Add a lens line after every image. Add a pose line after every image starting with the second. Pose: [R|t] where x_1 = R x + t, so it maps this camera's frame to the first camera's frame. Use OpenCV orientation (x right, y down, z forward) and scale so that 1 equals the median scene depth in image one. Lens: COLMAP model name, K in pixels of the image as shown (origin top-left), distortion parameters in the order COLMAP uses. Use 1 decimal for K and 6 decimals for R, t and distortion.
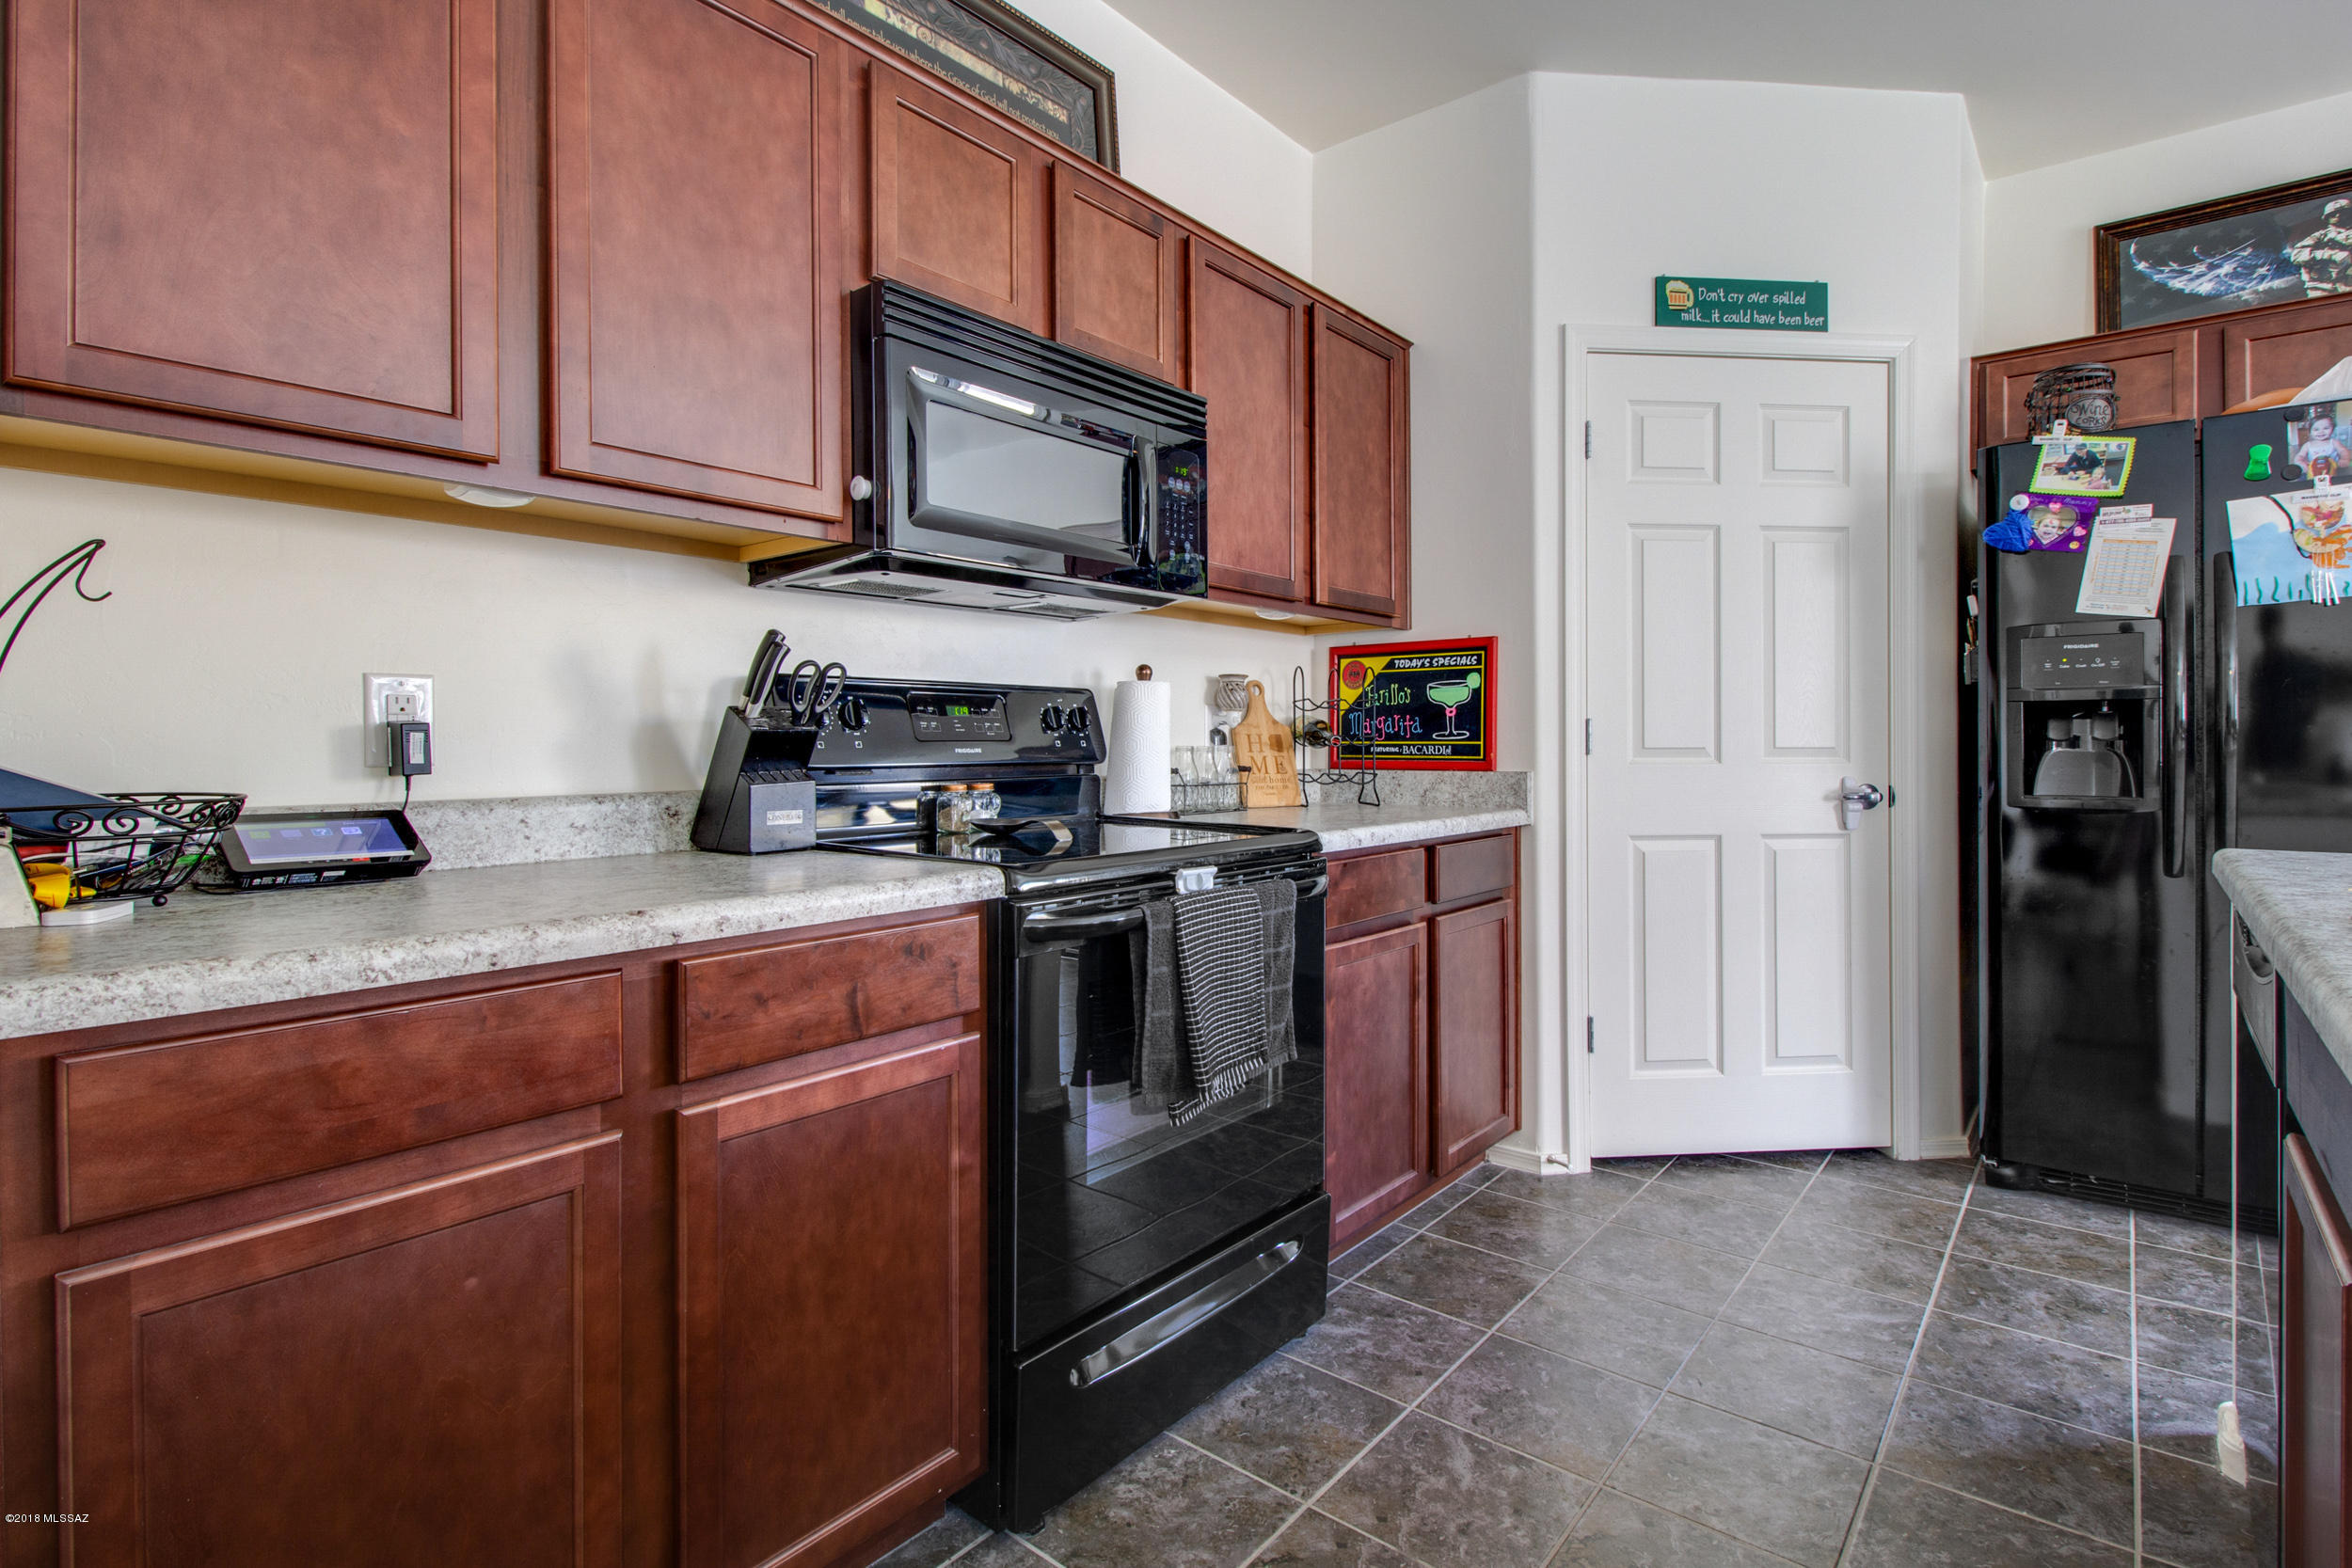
lens RADIAL K [[1132.1, 0, 1210.6], [0, 1132.1, 737.7], [0, 0, 1]] dist [0.002331, -0.012936]
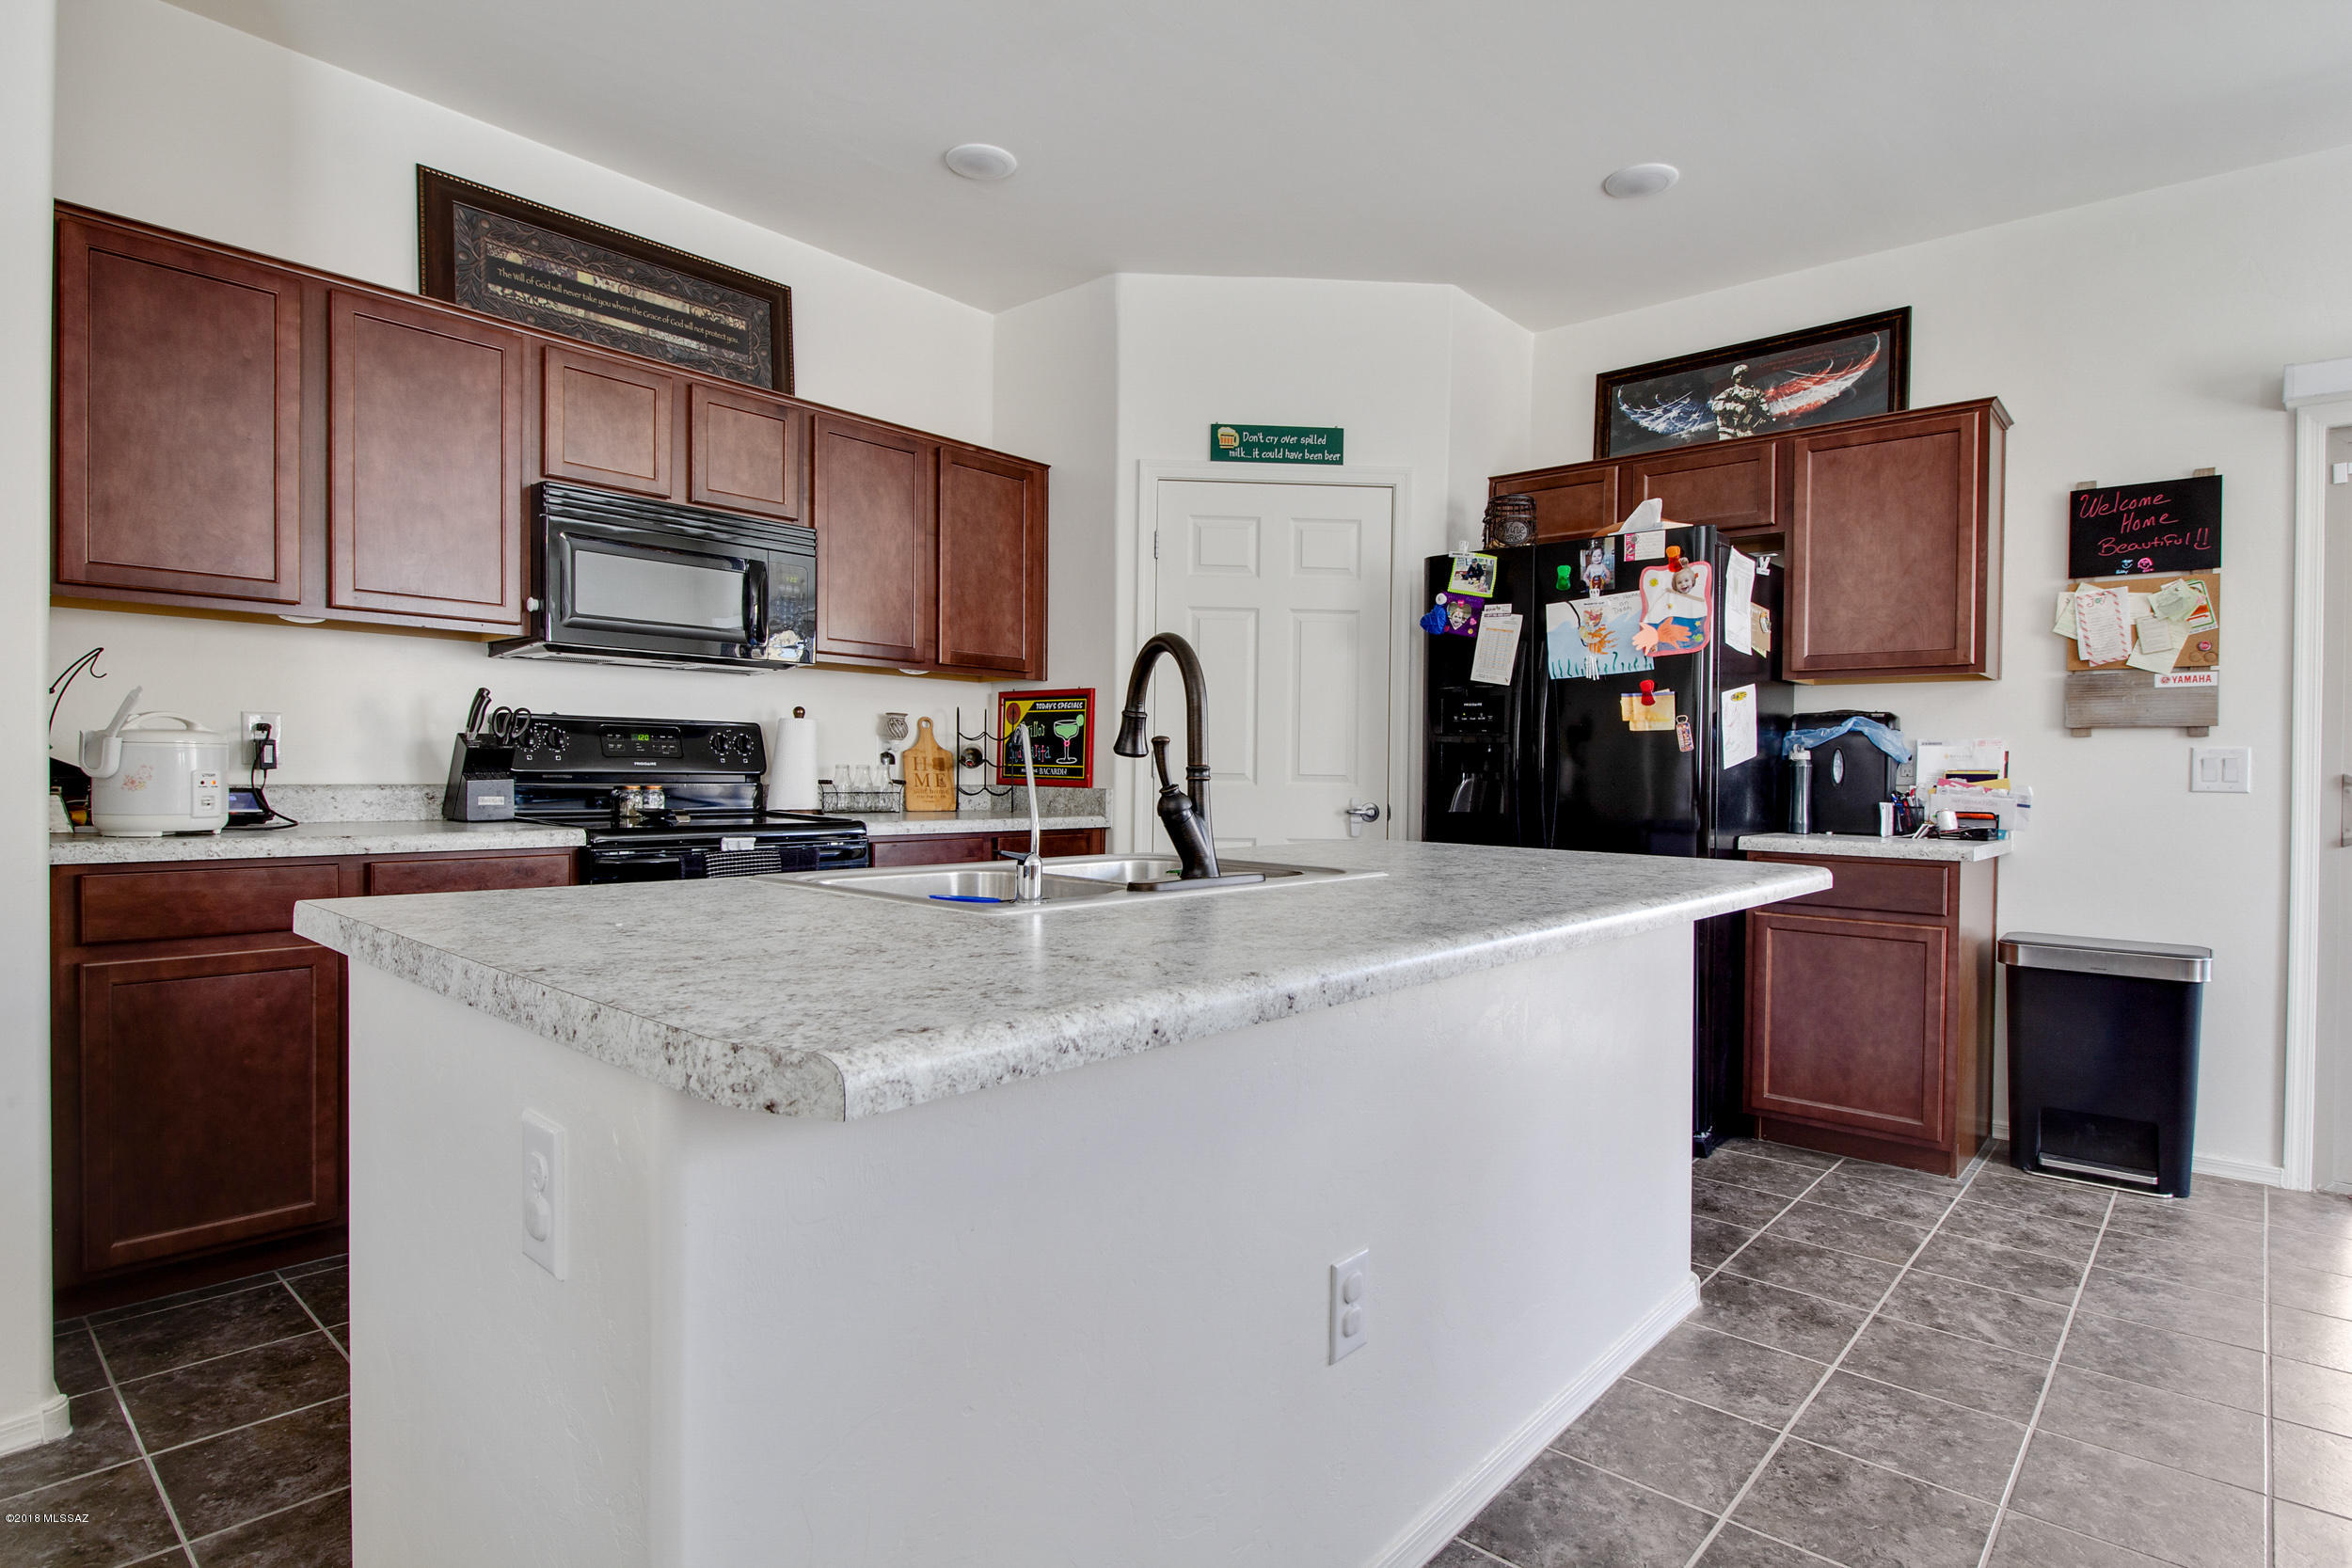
lens RADIAL K [[1203.0, 0, 1213.8], [0, 1203.0, 785.0], [0, 0, 1]] dist [-0.001431, -0.021866]
pose [[0.999316, 0.019582, -0.031369, 0.552120], [-0.018997, 0.999642, 0.018850, -0.004197], [0.031727, -0.018241, 0.999330, -0.542780]]
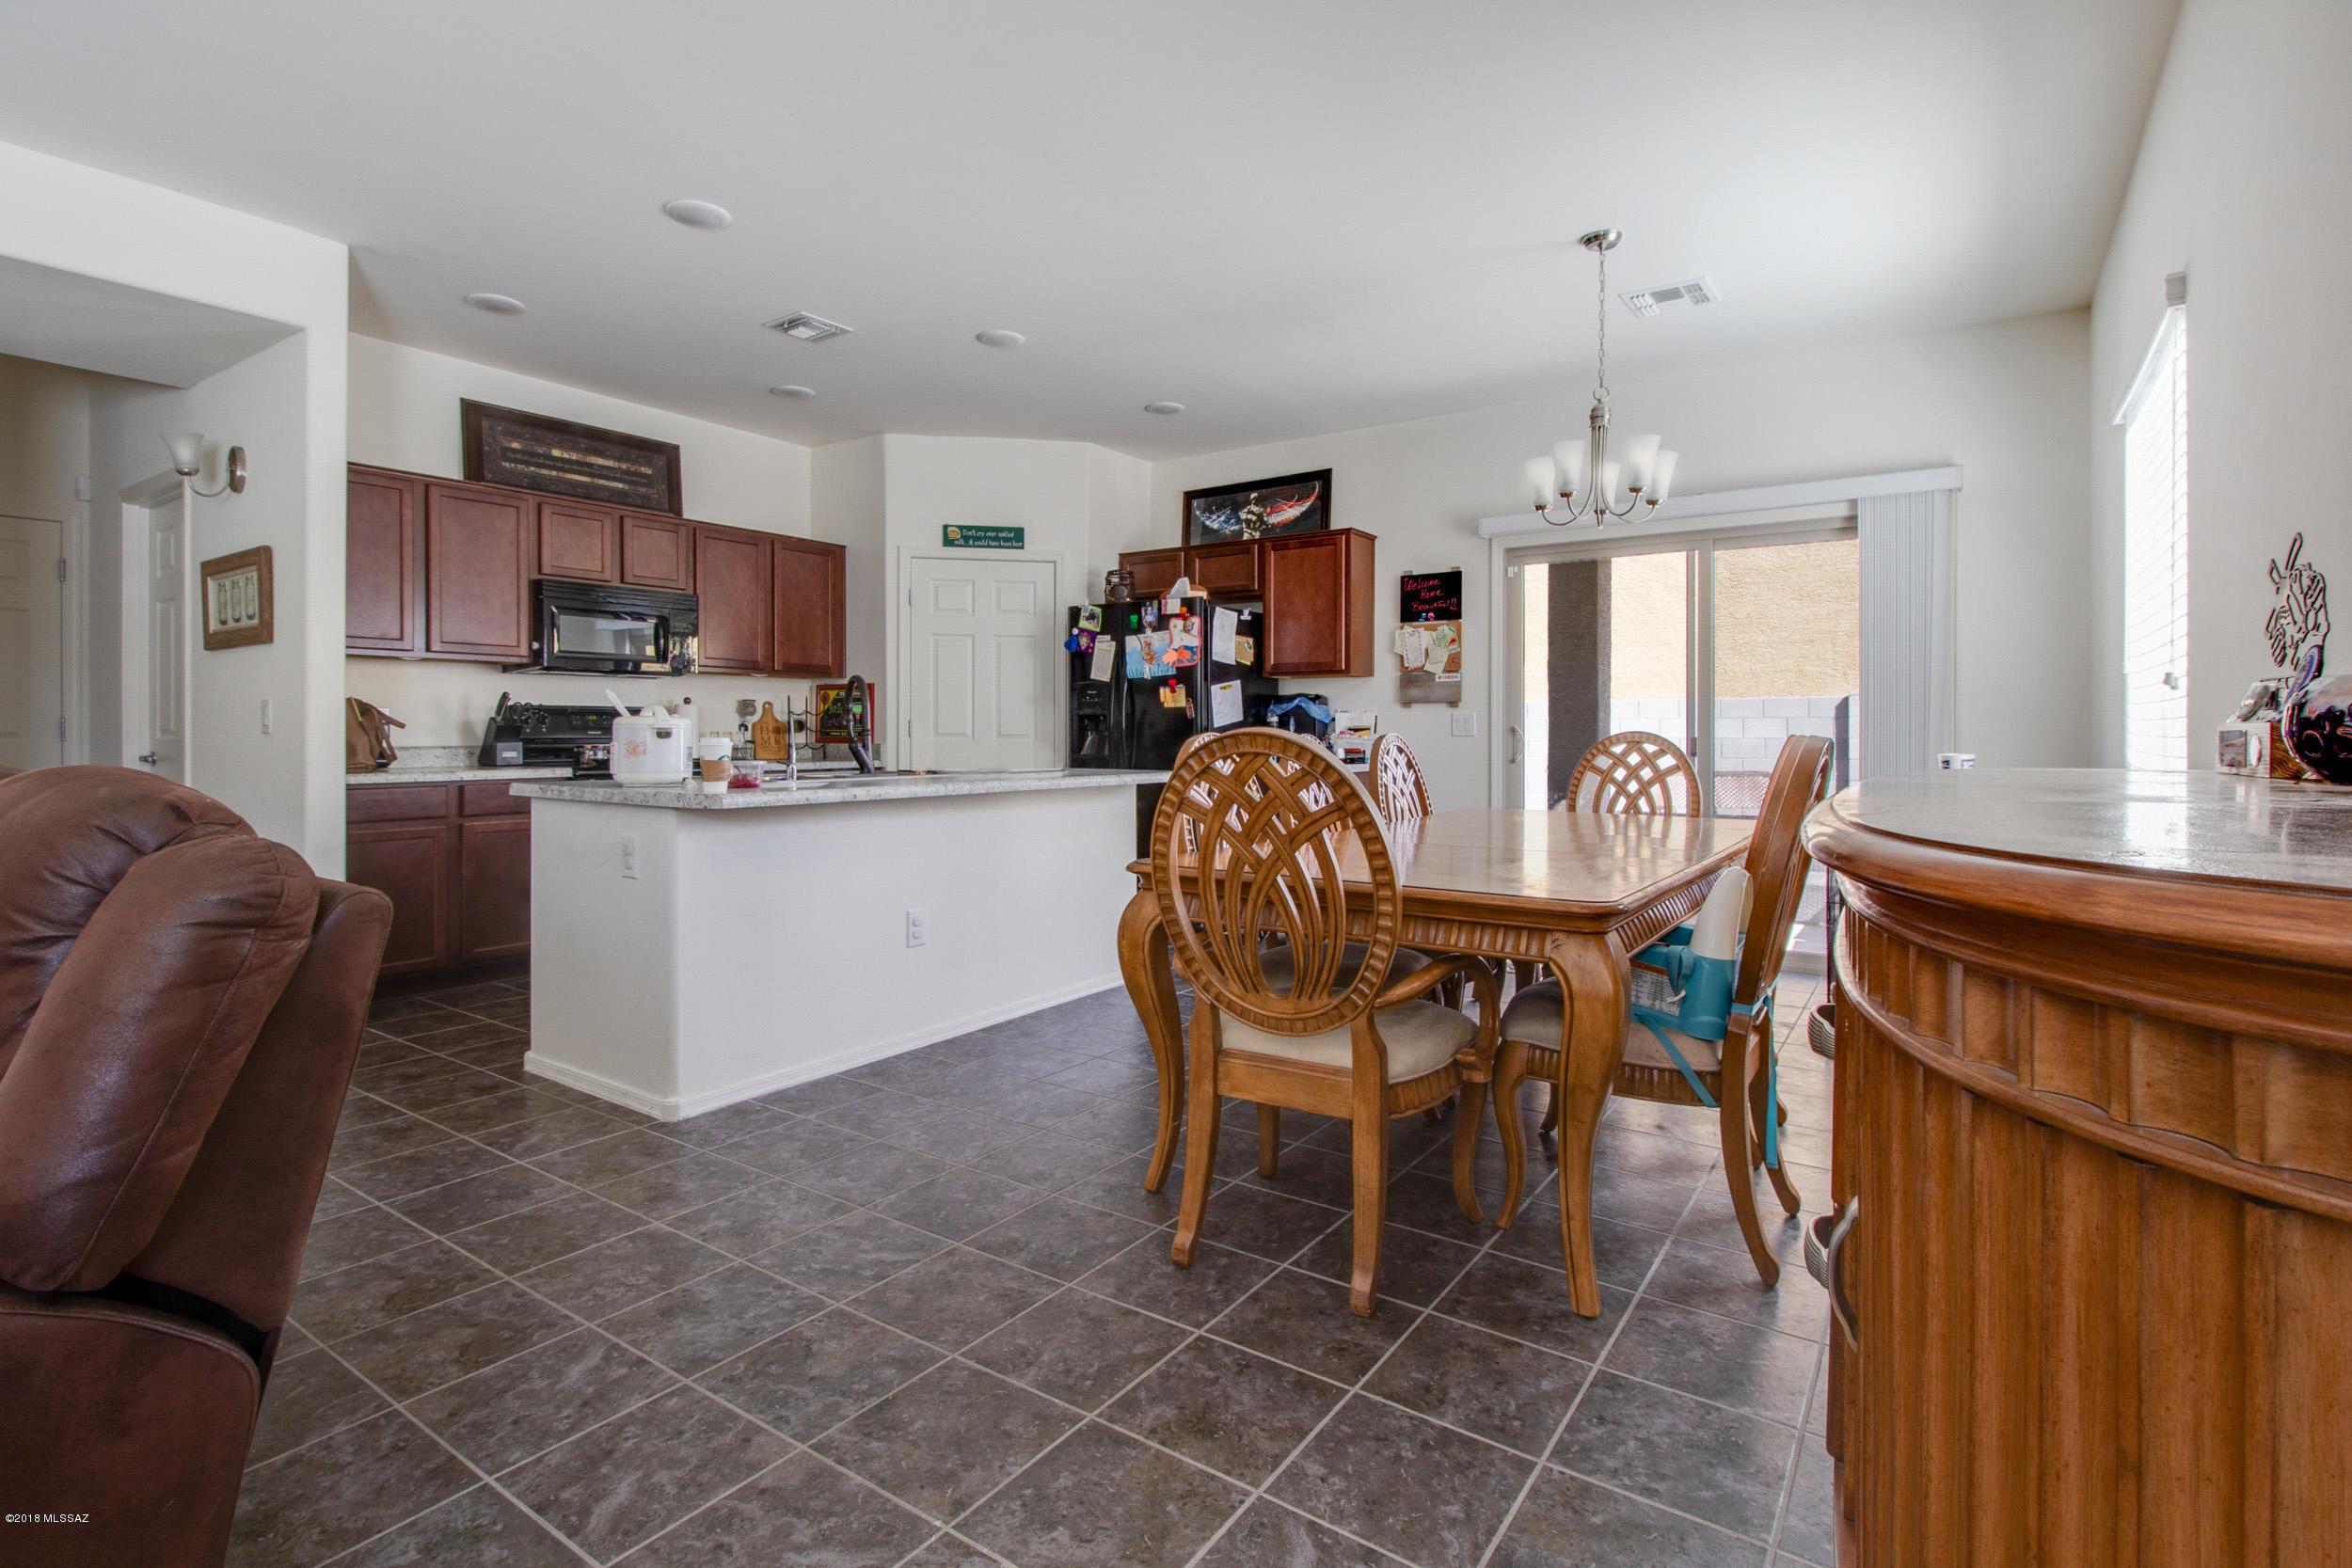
lens RADIAL K [[1121.5, 0, 1204.4], [0, 1121.5, 726.5], [0, 0, 1]] dist [0.001133, -0.000347]
pose [[0.996597, 0.006045, 0.082211, 0.897223], [-0.006153, 0.999981, 0.001063, -0.012544], [-0.082203, -0.001565, 0.996614, -1.562106]]
